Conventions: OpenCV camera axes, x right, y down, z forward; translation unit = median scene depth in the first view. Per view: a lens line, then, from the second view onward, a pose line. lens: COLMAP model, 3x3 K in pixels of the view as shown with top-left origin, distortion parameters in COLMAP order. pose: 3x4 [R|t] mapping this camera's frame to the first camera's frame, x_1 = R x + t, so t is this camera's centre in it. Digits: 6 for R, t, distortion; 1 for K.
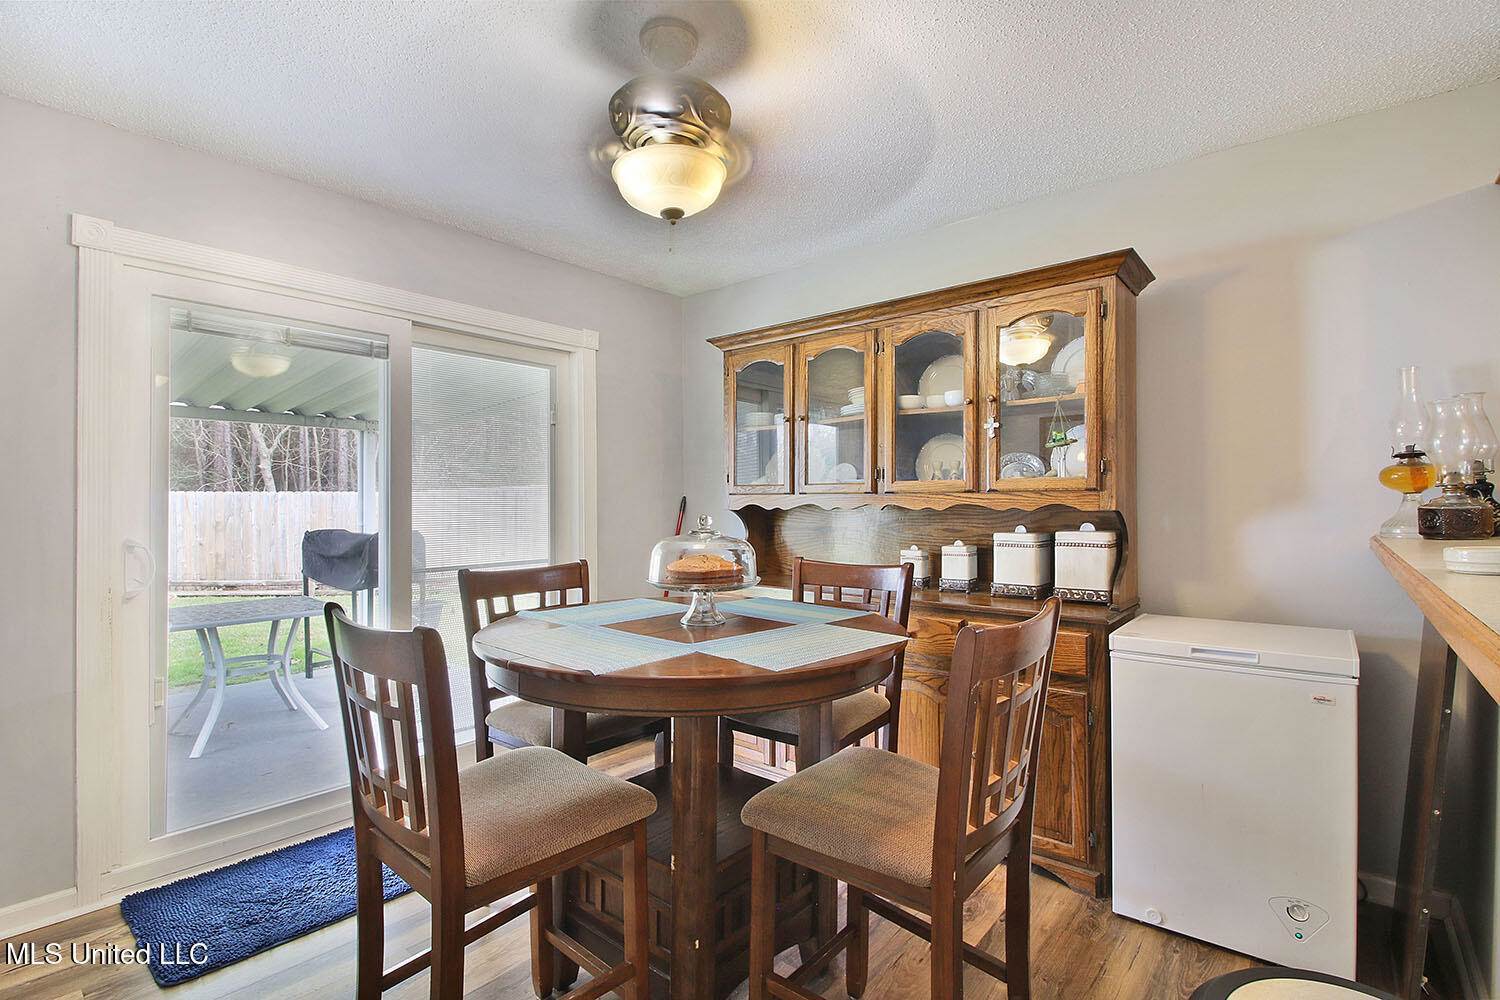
lens RADIAL K [[692.1, 0, 746.9], [0, 692.1, 505.5], [0, 0, 1]] dist [0.002930, 0.000262]
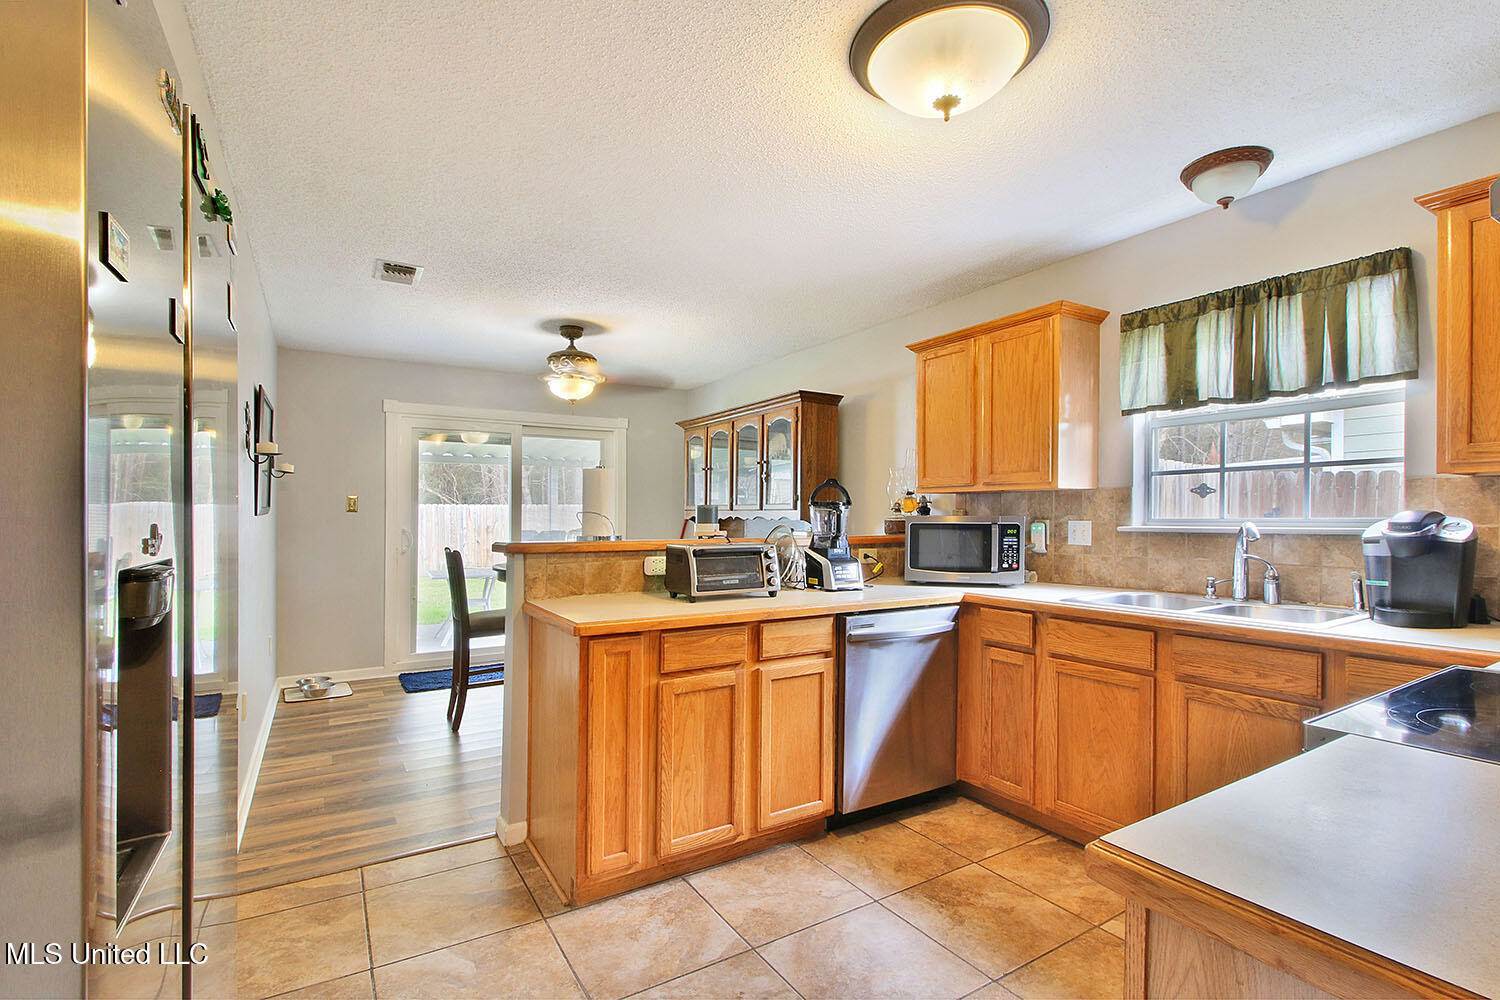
lens RADIAL K [[692.1, 0, 754.0], [0, 692.1, 510.7], [0, 0, 1]] dist [0.002930, 0.000262]
pose [[0.949554, 0.006055, -0.313545, 0.911577], [-0.009895, 0.999894, -0.010659, 0.001789], [0.313448, 0.013224, 0.949513, -0.815477]]
